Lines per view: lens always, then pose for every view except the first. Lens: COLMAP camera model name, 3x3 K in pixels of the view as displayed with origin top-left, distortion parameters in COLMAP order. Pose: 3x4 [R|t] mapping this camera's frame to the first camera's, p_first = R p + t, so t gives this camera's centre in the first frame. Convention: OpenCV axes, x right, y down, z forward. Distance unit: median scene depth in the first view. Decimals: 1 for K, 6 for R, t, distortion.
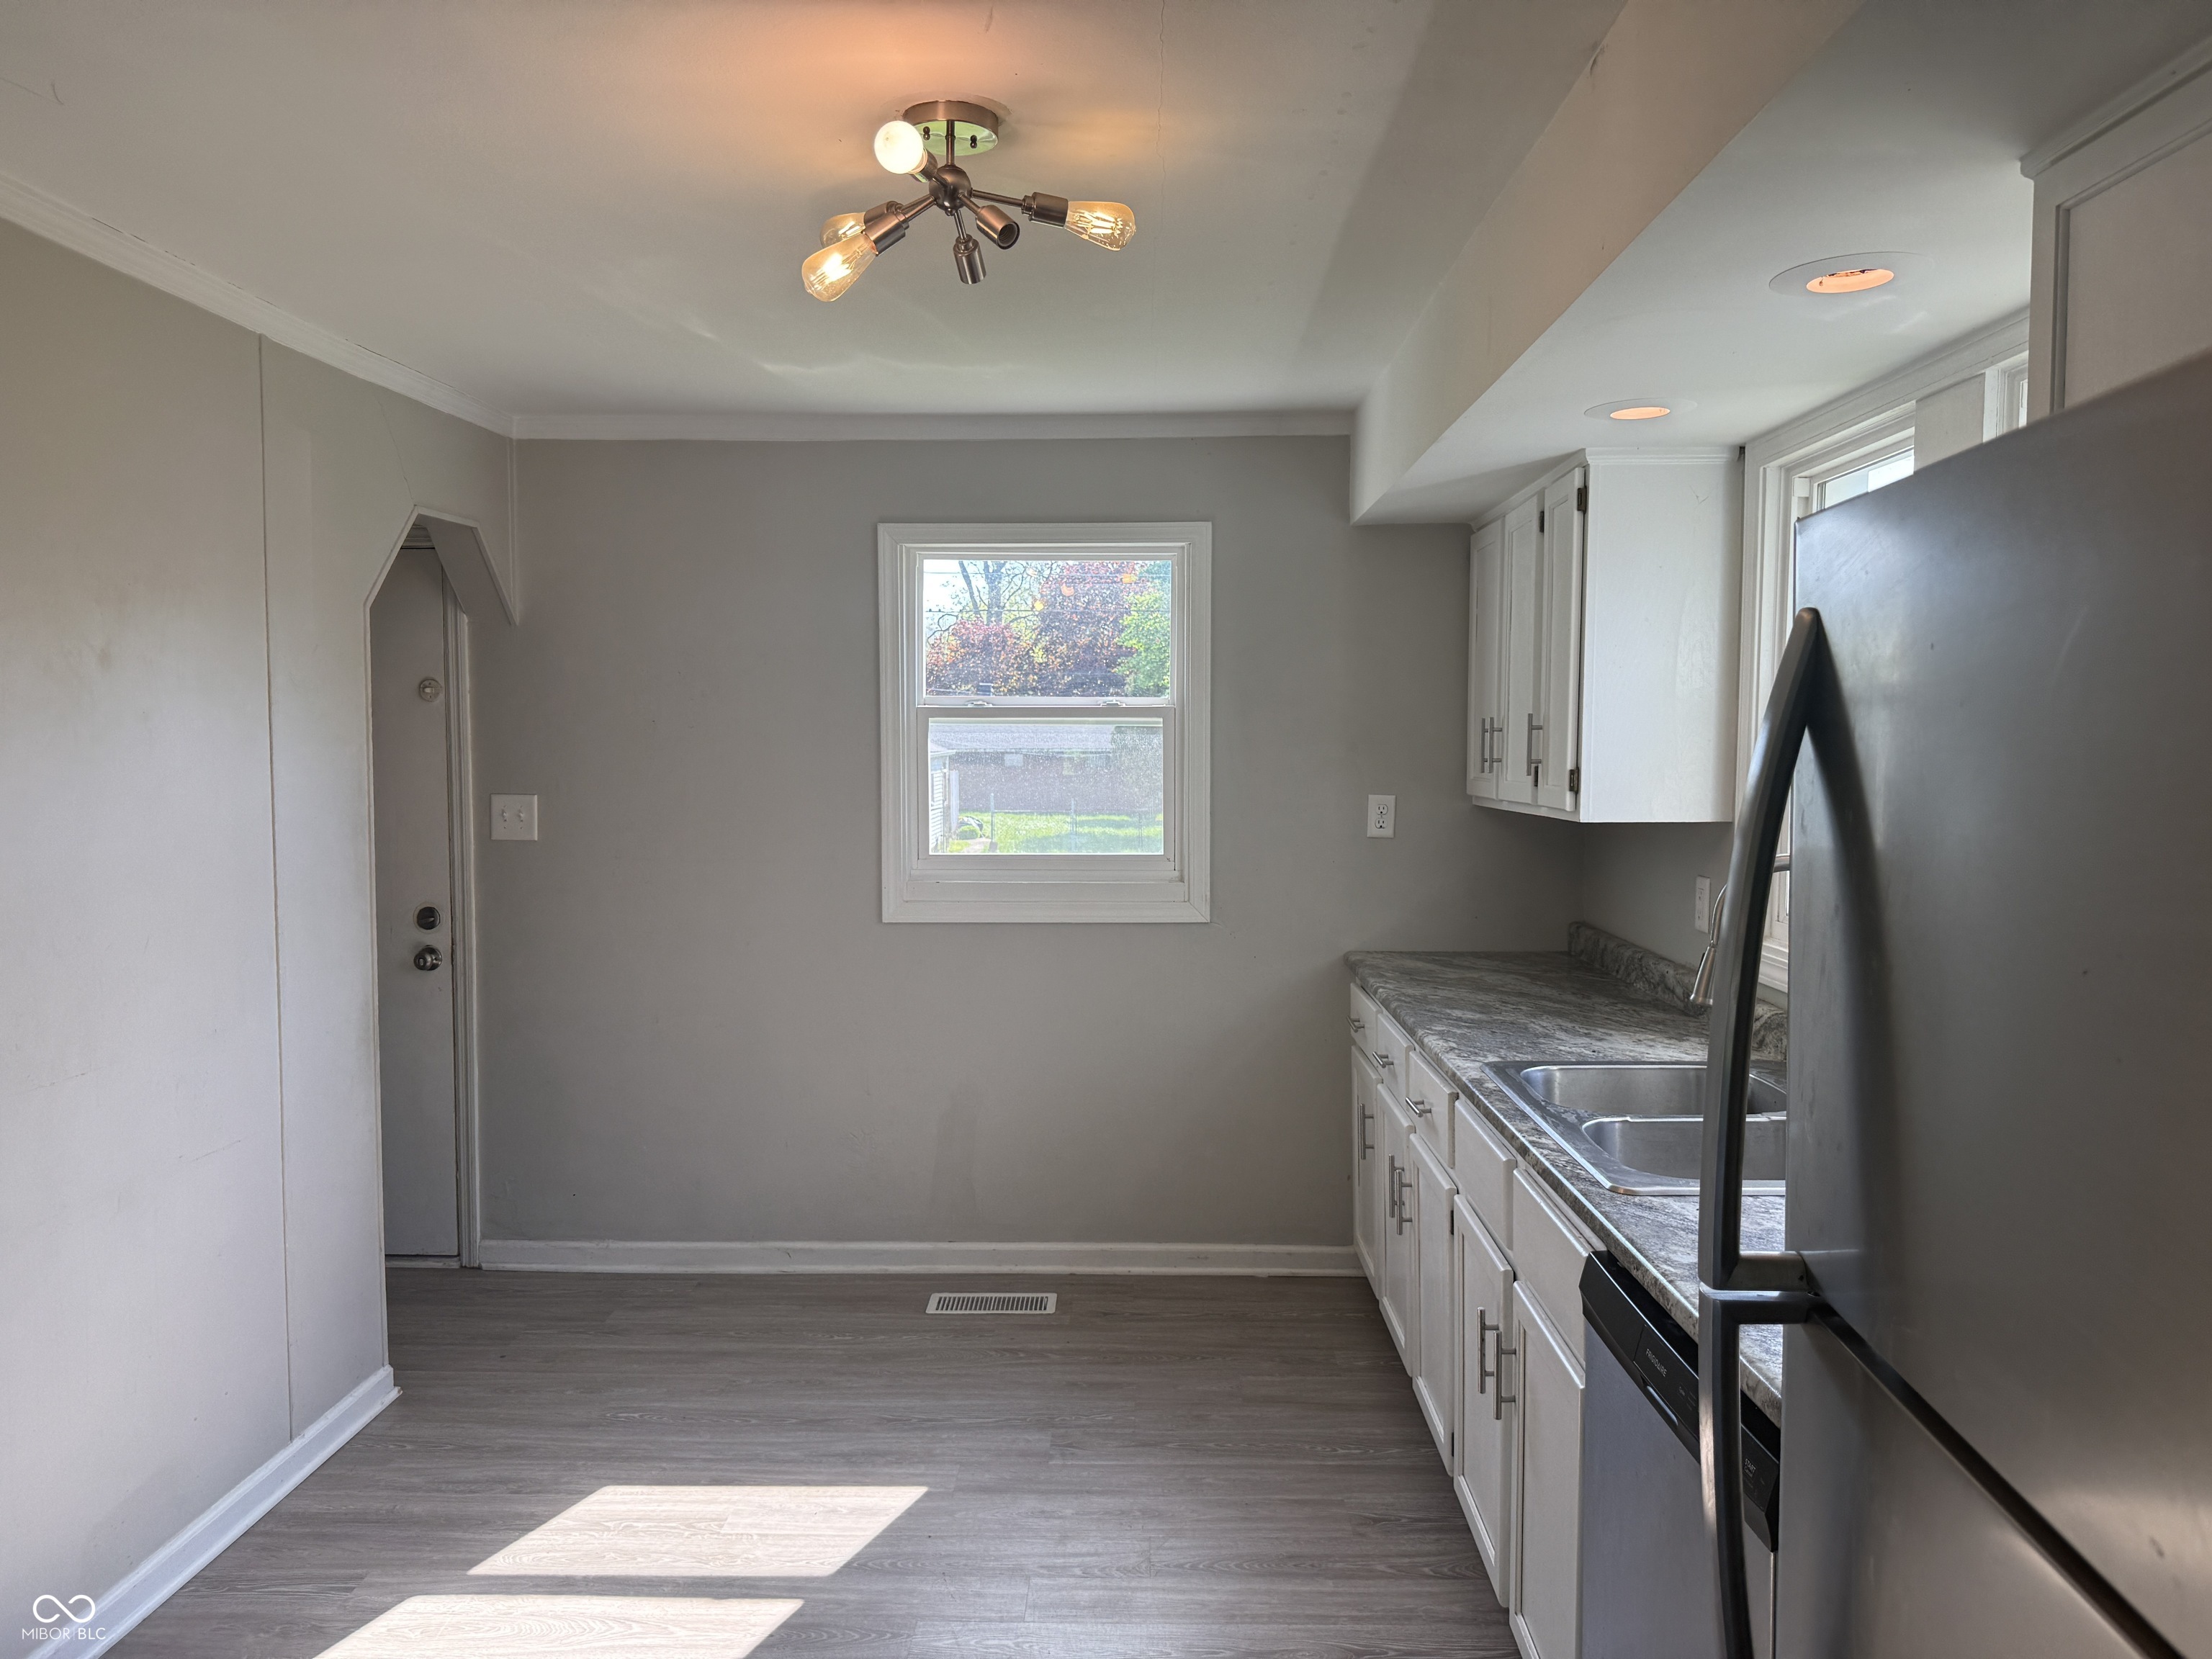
lens RADIAL K [[1548.2, 0, 1096.5], [0, 1548.2, 832.0], [0, 0, 1]] dist [0.024080, -0.039451]
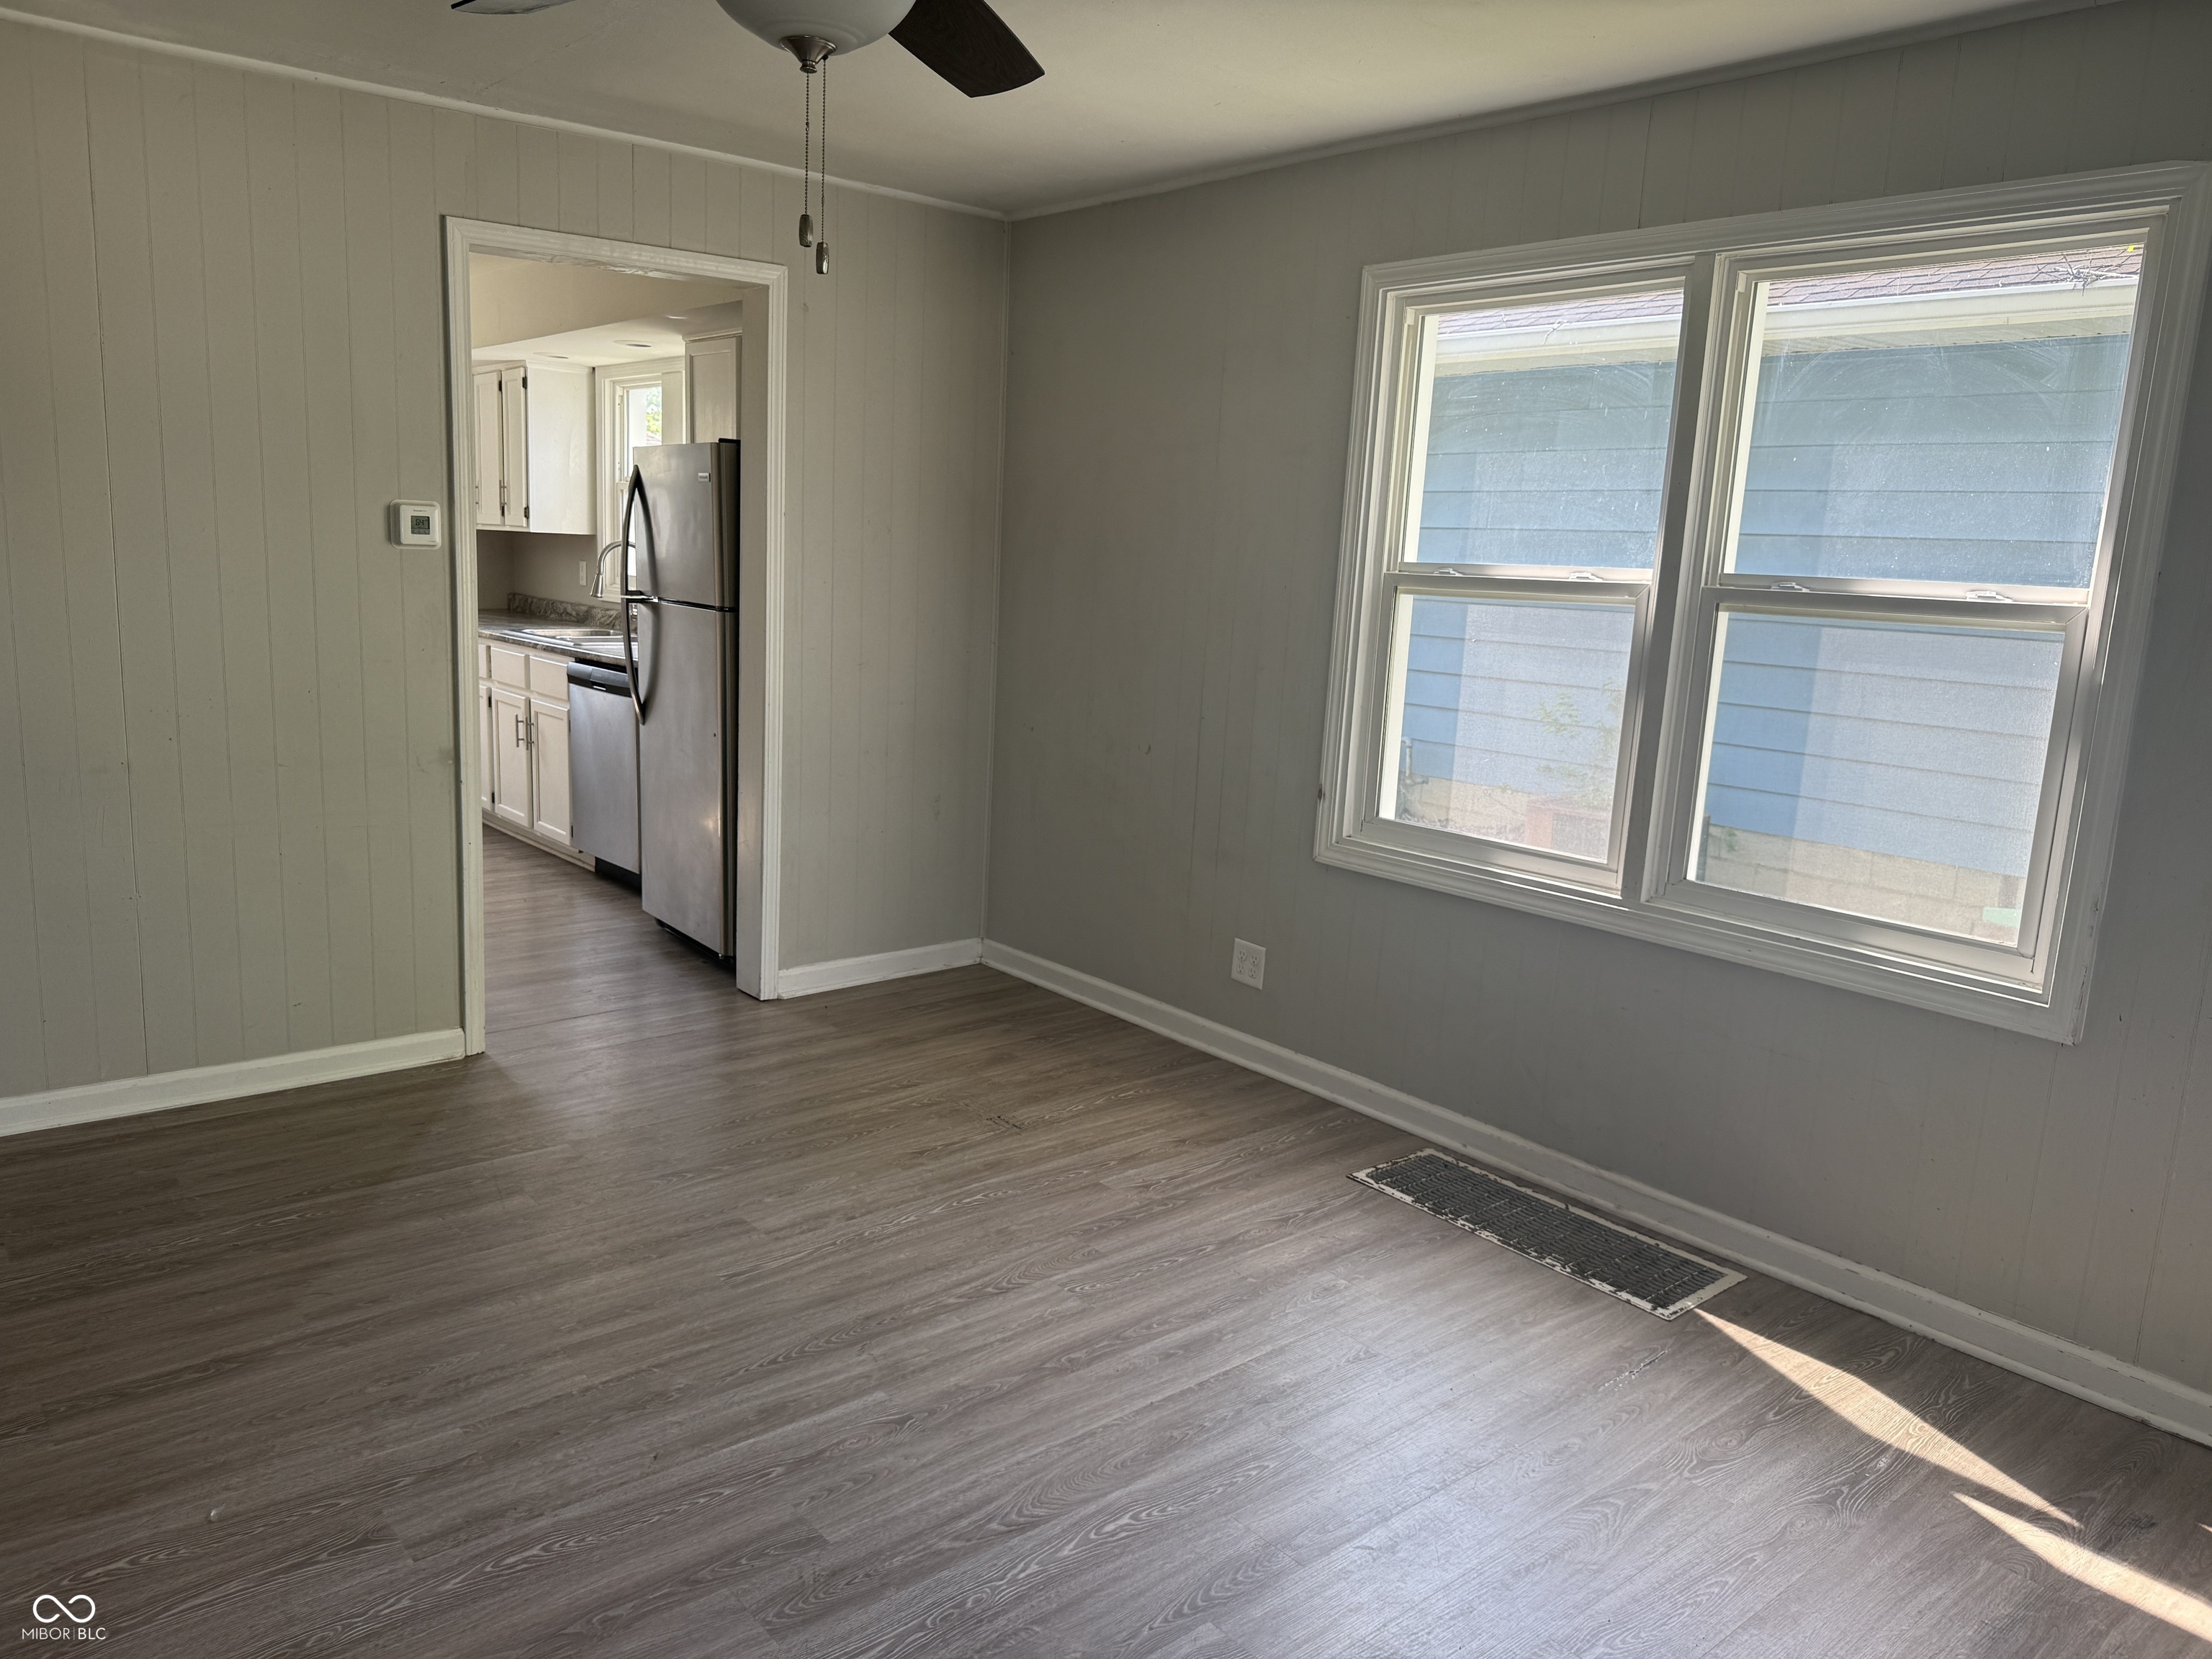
lens RADIAL K [[1548.2, 0, 1115.5], [0, 1548.2, 806.5], [0, 0, 1]] dist [0.024080, -0.039451]
pose [[0.733438, -0.079983, 0.675034, -0.596281], [-0.003803, 0.992555, 0.121738, 0.108550], [-0.679745, -0.091854, 0.727674, -1.203016]]
